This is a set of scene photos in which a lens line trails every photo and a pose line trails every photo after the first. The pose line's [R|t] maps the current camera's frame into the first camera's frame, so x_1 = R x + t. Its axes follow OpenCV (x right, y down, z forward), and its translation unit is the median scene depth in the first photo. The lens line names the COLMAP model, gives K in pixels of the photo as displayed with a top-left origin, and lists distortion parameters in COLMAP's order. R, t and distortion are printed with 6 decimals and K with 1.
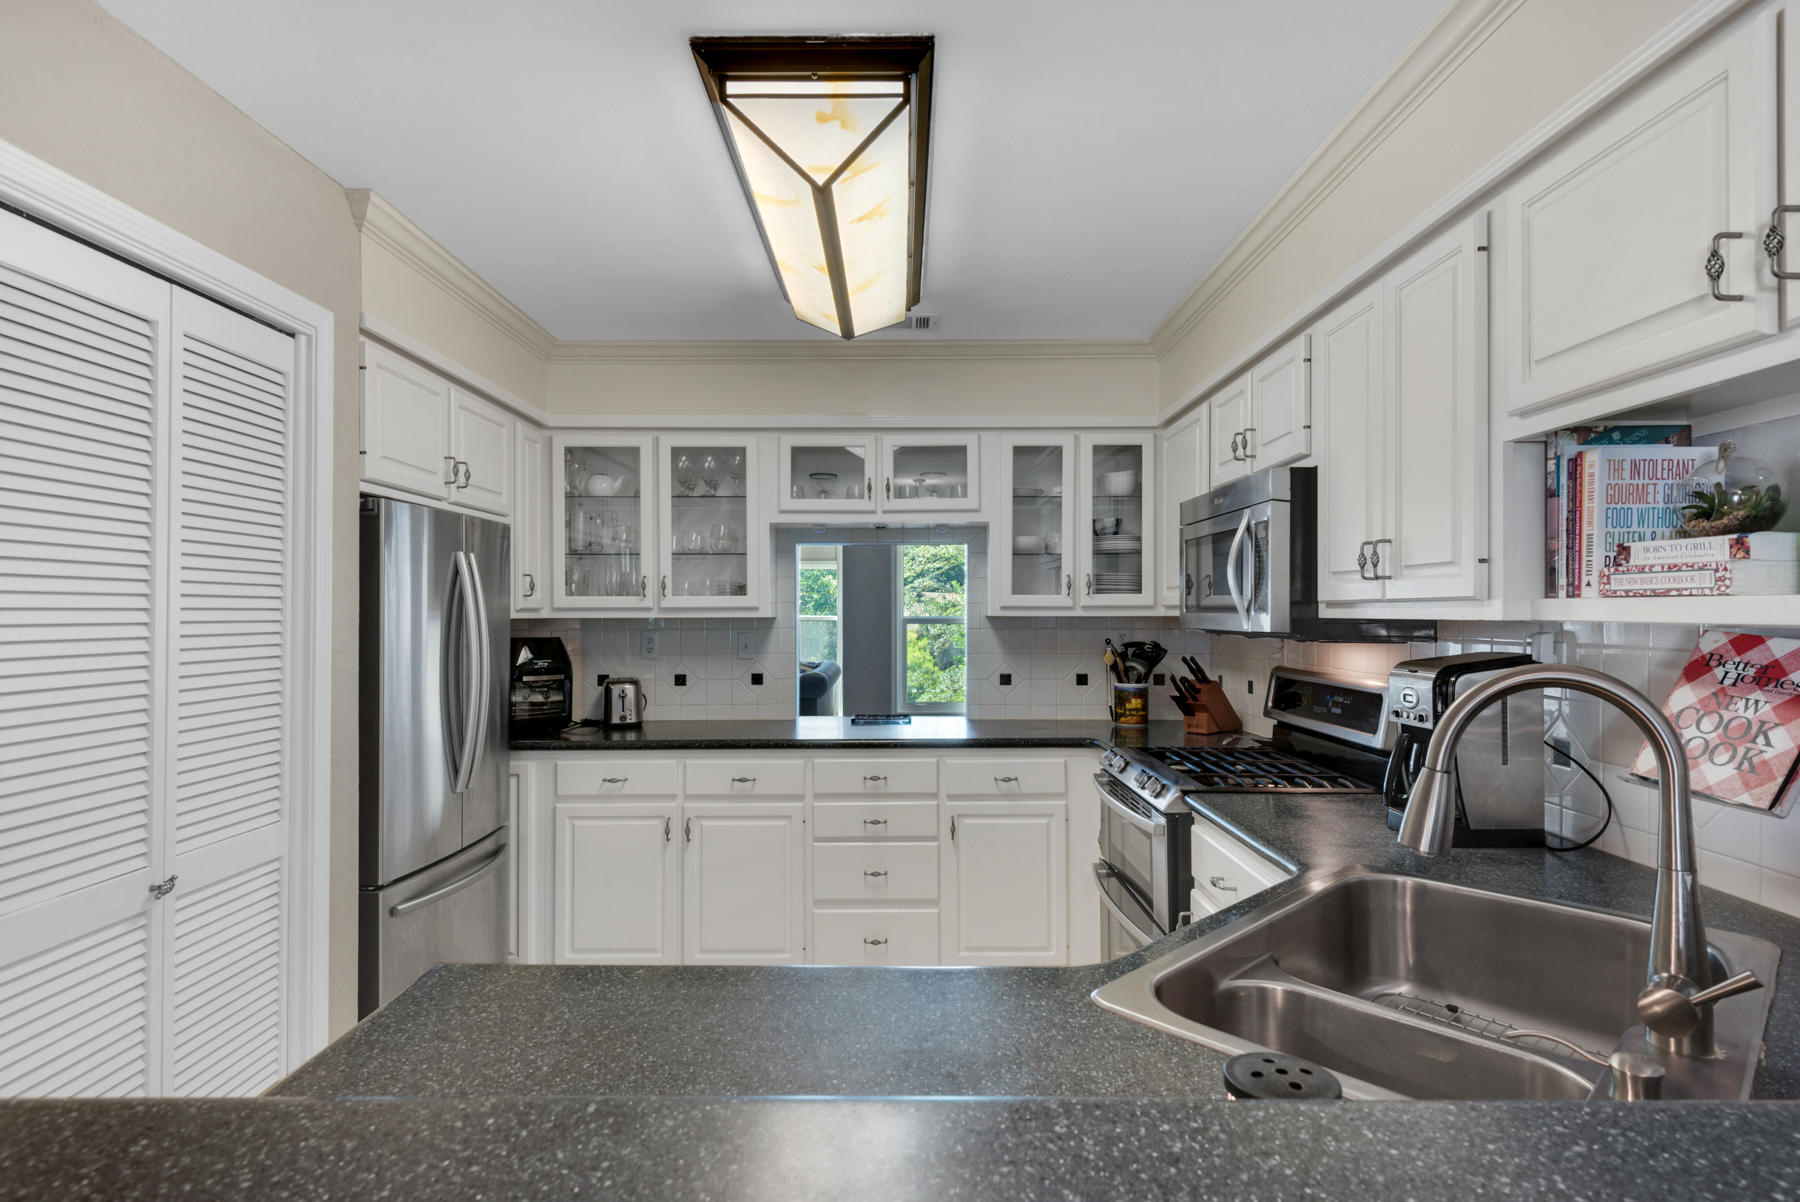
lens RADIAL K [[944.4, 0, 887.7], [0, 944.4, 607.8], [0, 0, 1]] dist [0.003444, -0.006552]
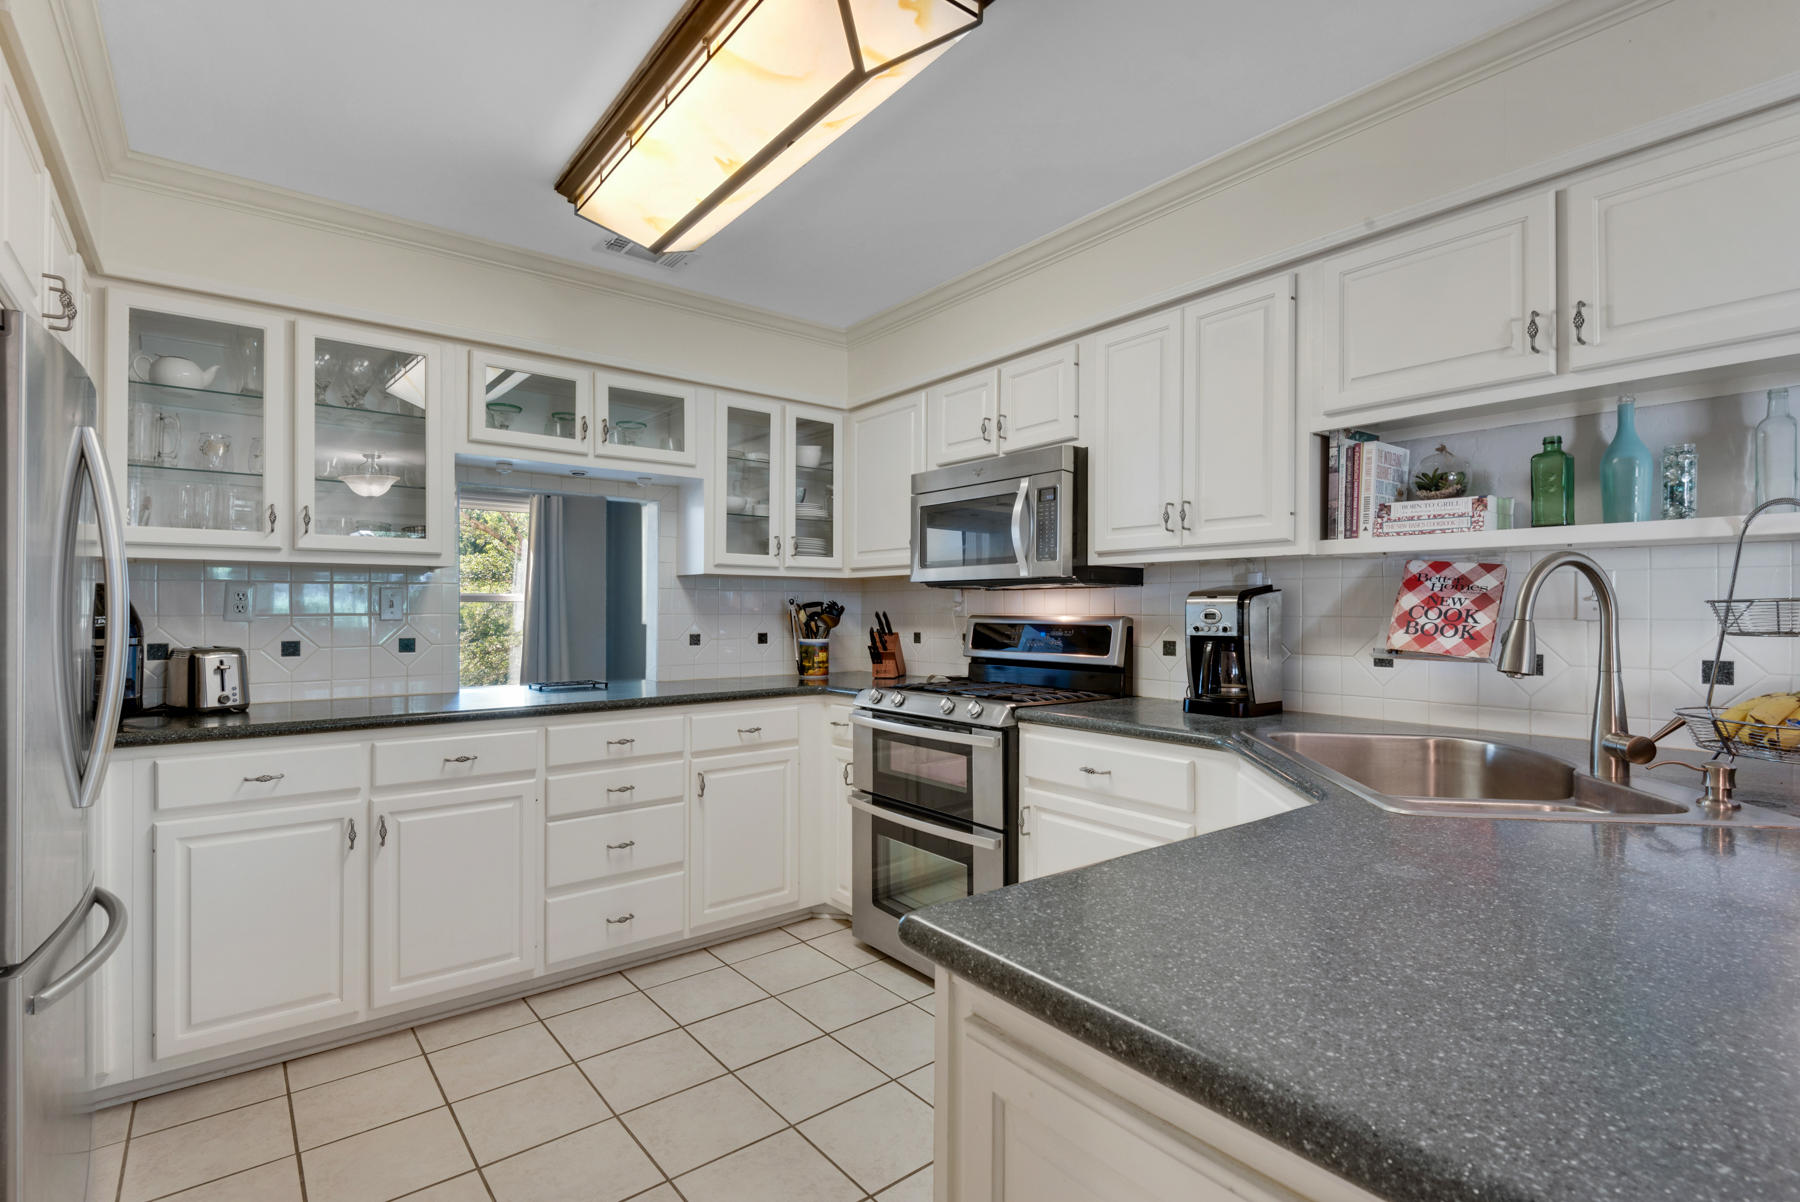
lens RADIAL K [[860.0, 0, 901.7], [0, 860.0, 606.8], [0, 0, 1]] dist [0.011976, -0.008320]
pose [[0.772892, 0.008187, 0.634485, -0.325484], [-0.006411, 0.999966, -0.005094, 0.050214], [-0.634505, -0.000130, 0.772919, 0.172577]]
